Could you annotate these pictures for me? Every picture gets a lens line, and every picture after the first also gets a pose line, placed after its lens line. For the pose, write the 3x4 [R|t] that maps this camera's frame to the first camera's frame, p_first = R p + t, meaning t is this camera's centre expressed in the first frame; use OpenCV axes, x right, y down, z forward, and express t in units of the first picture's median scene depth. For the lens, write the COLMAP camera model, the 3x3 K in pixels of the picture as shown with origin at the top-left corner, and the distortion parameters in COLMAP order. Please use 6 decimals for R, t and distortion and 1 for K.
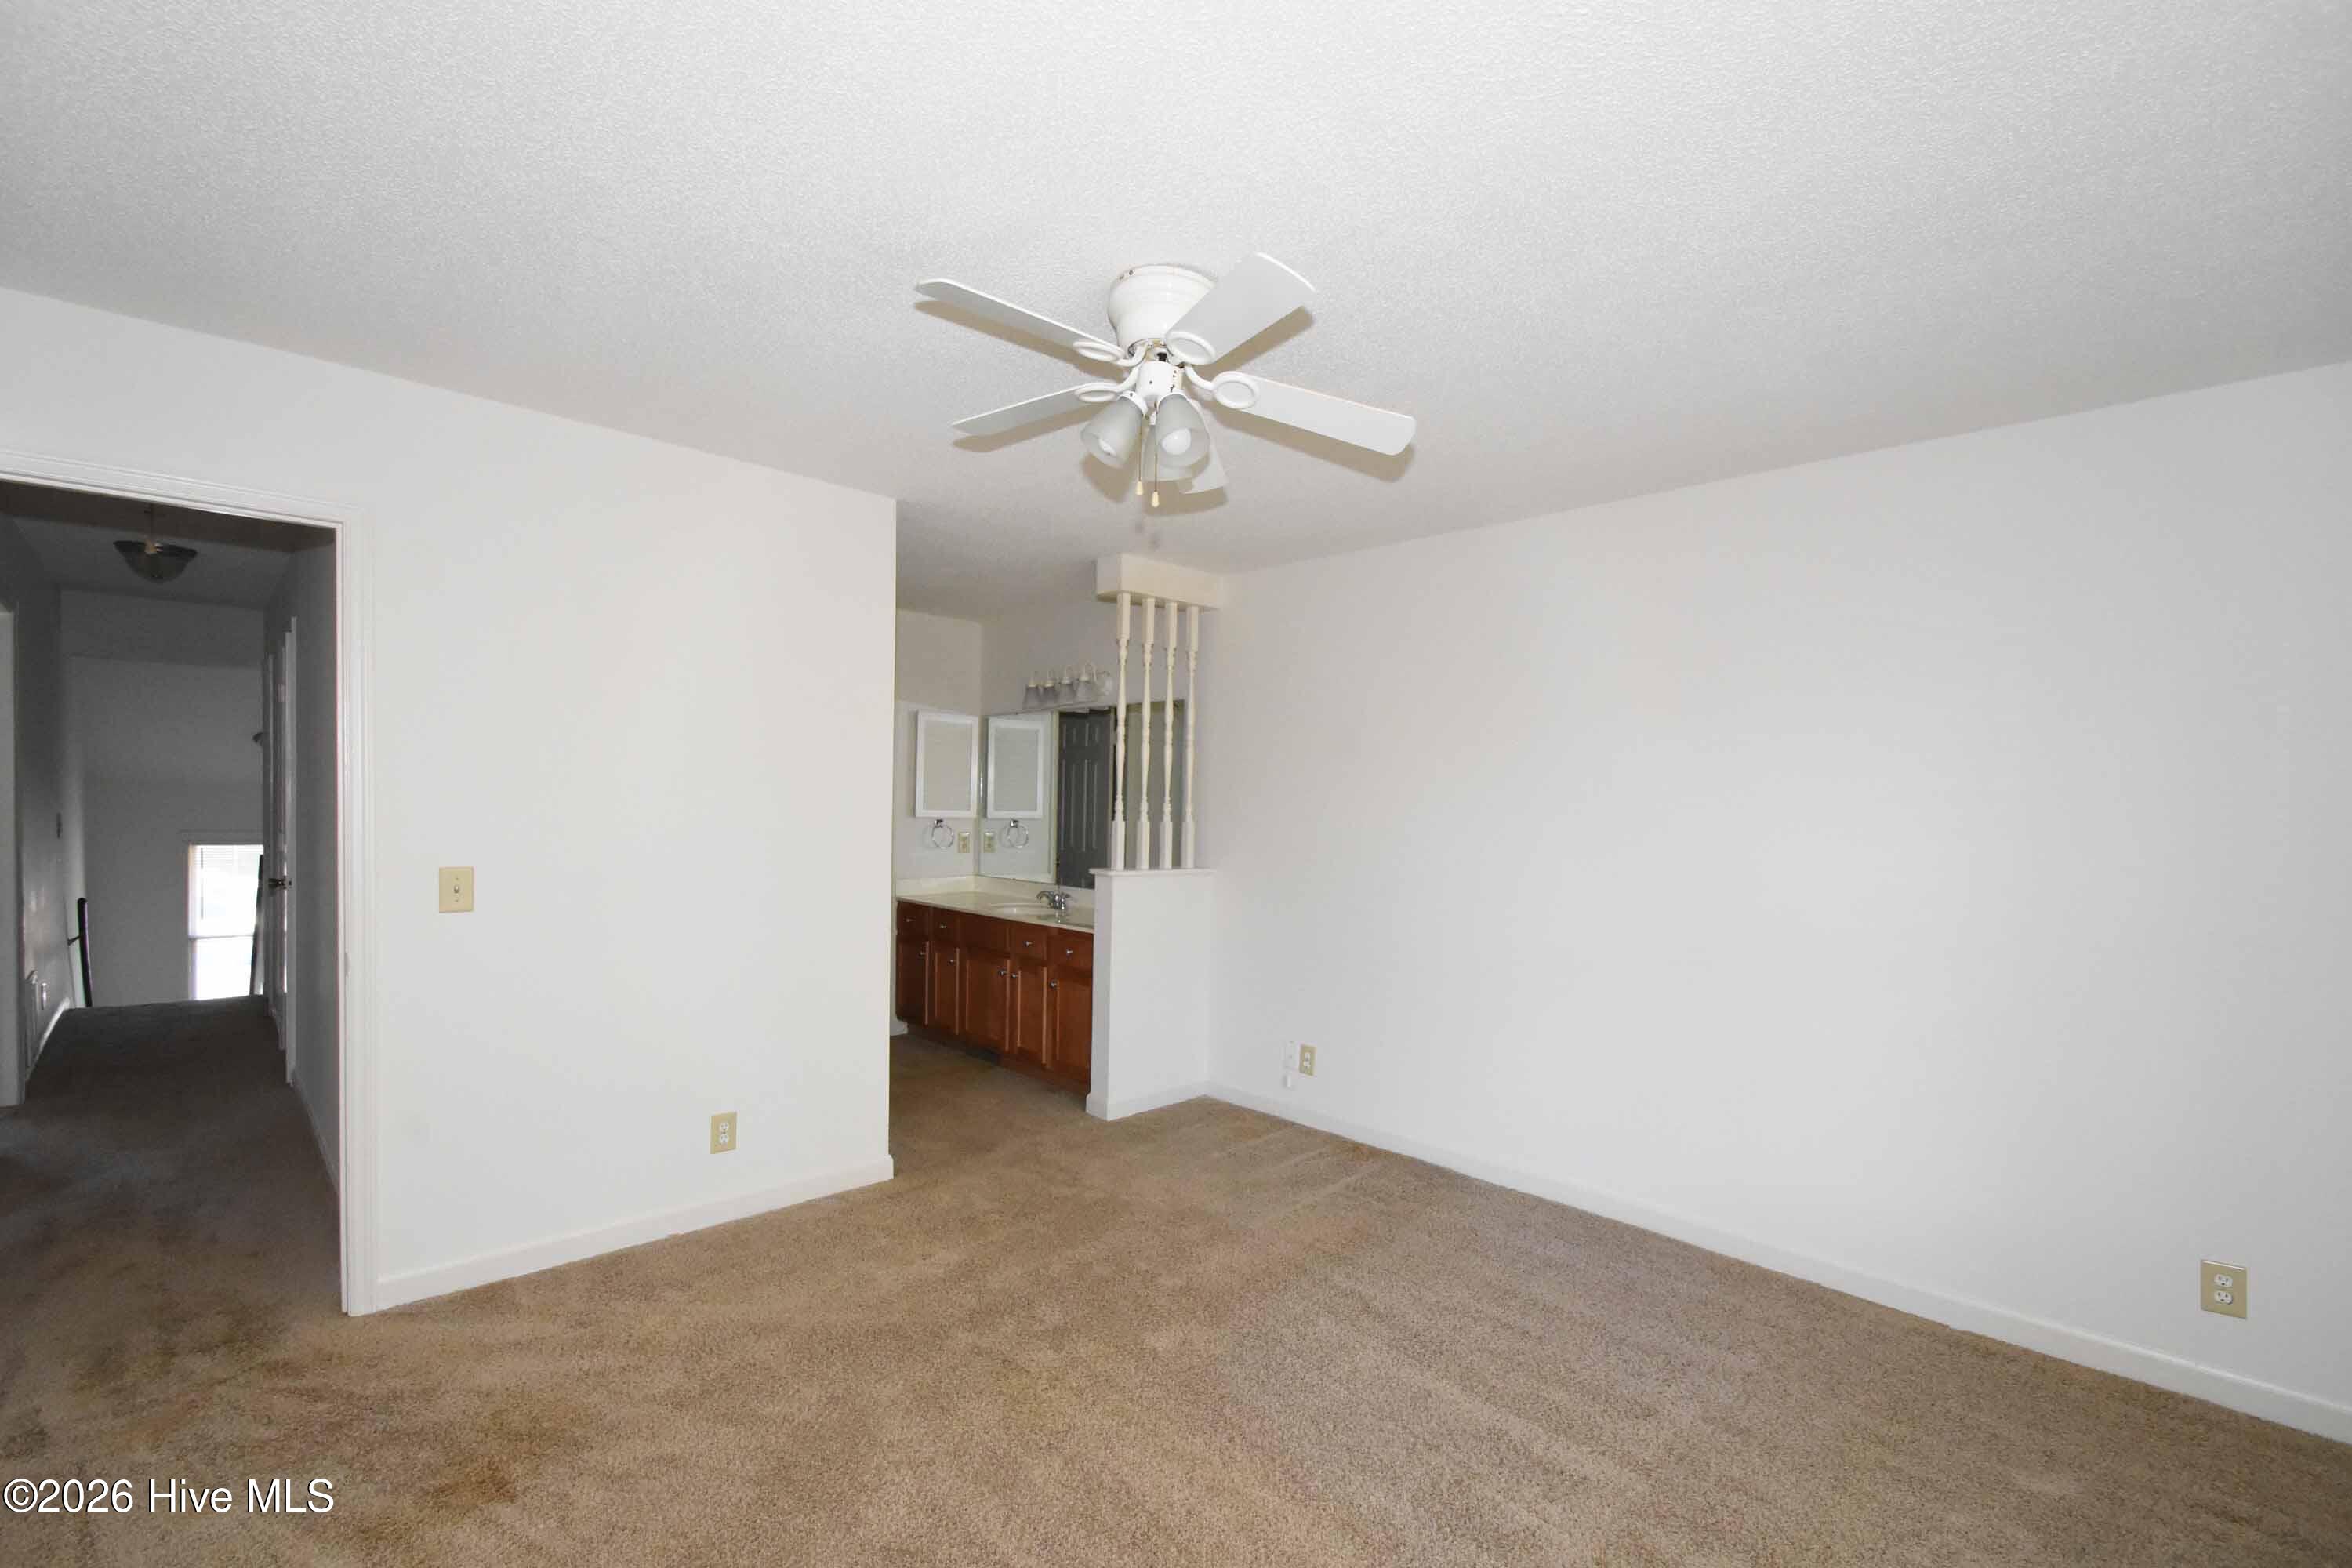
lens RADIAL K [[1030.0, 0, 1156.2], [0, 1030.0, 828.6], [0, 0, 1]] dist [-0.001917, -0.000428]
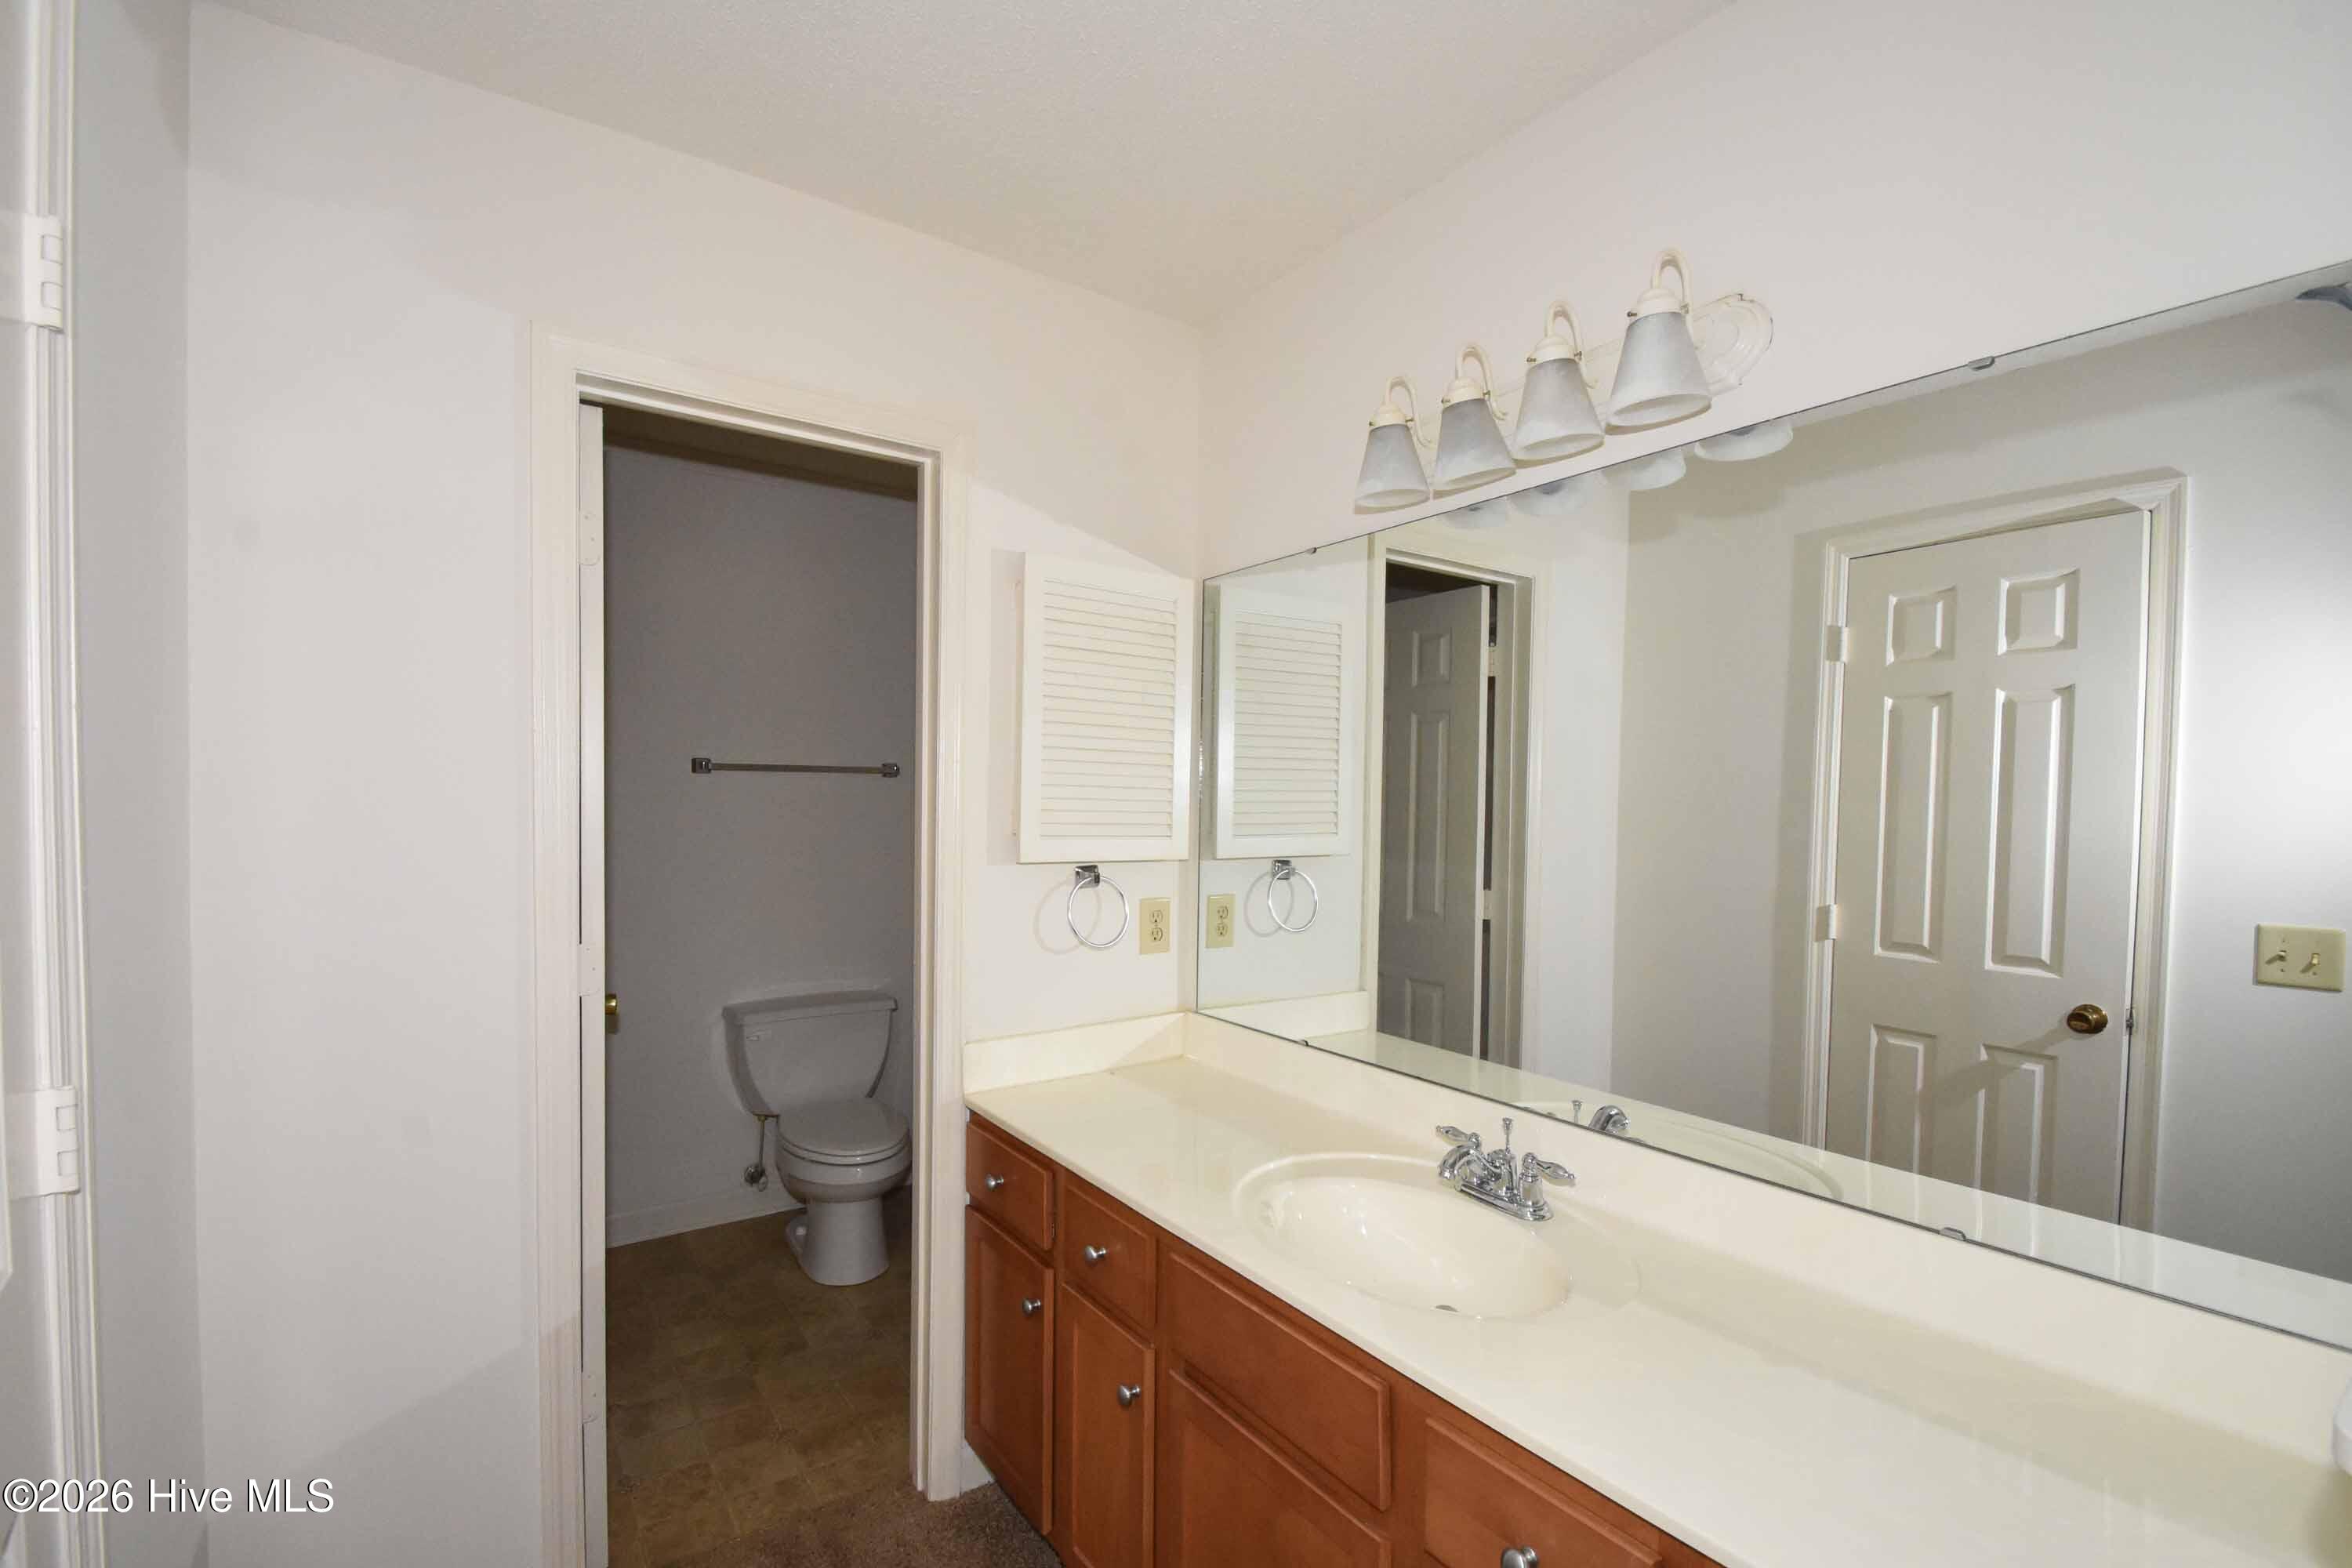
lens RADIAL K [[1030.0, 0, 1156.2], [0, 1030.0, 828.6], [0, 0, 1]] dist [-0.001917, -0.000428]
pose [[0.987291, -0.006317, -0.158795, -0.127319], [0.006373, 0.999980, -0.000159, -0.020448], [0.158792, -0.000855, 0.987312, 0.634318]]
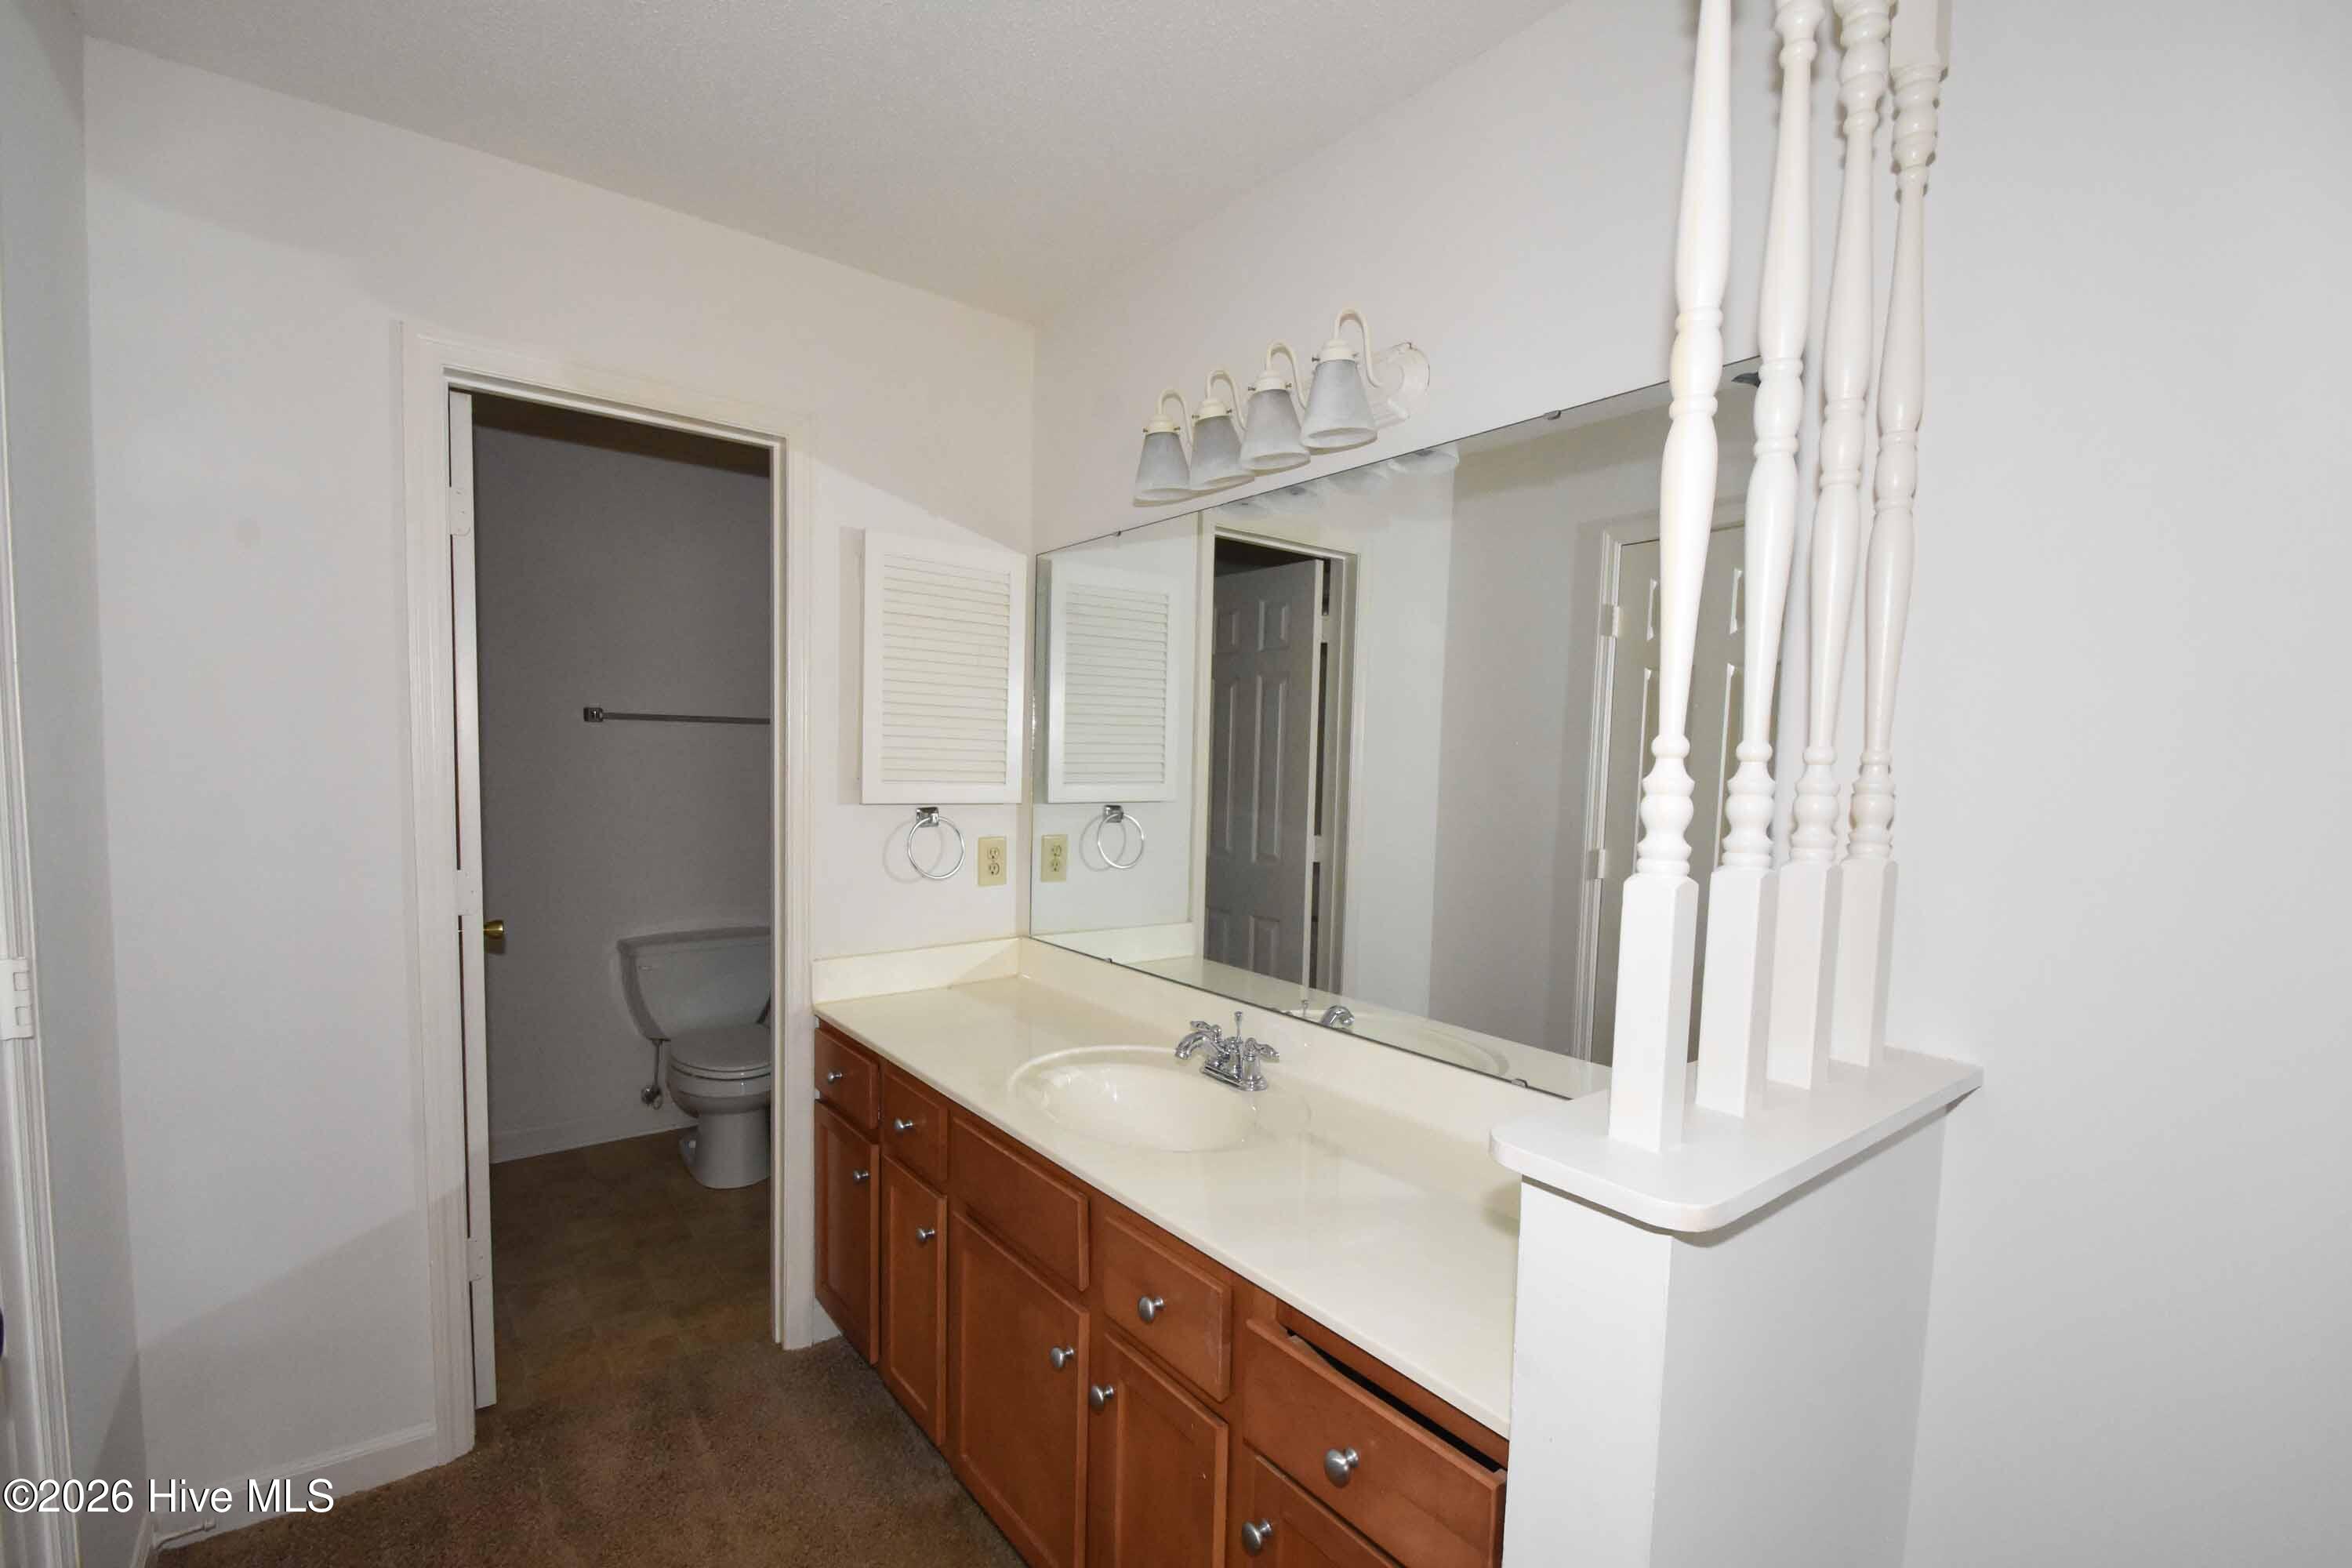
lens RADIAL K [[1030.0, 0, 1156.2], [0, 1030.0, 828.6], [0, 0, 1]] dist [-0.001917, -0.000428]
pose [[0.994541, 0.007631, -0.104065, -0.076454], [-0.003064, 0.999028, 0.043976, -0.017668], [0.104300, -0.043417, 0.993598, 0.589247]]
